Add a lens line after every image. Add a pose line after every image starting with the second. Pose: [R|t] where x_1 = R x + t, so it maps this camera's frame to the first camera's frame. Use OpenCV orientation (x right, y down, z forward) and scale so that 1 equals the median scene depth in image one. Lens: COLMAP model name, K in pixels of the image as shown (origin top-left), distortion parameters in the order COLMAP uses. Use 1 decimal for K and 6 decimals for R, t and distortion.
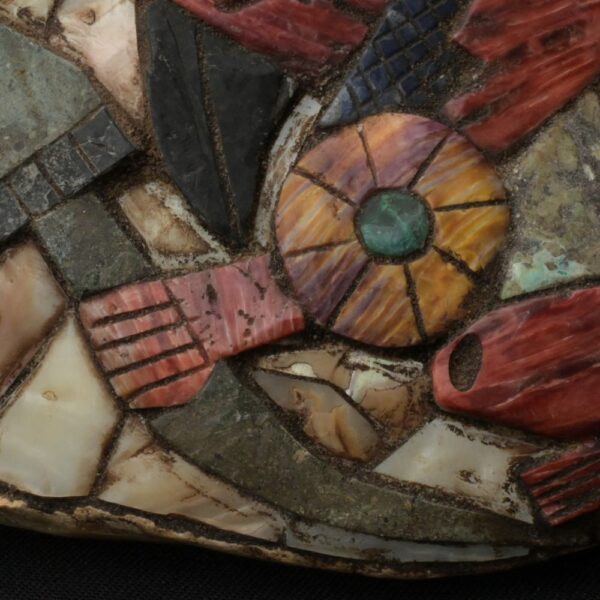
lens RADIAL K [[1947.3, 0, 300.4], [0, 1947.3, 300.6], [0, 0, 1]] dist [0.026332, 0.000000]
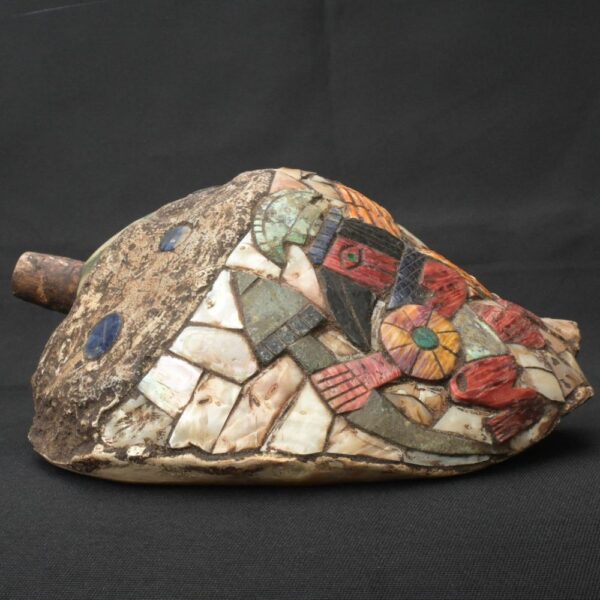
lens RADIAL K [[947.9, 0, 298.6], [0, 947.9, 299.5], [0, 0, 1]] dist [0.007389, 0.000000]
pose [[0.945533, -0.006699, 0.325458, -0.537192], [0.129438, 0.925091, -0.357004, 0.353248], [-0.298687, 0.379685, 0.875571, -0.117628]]
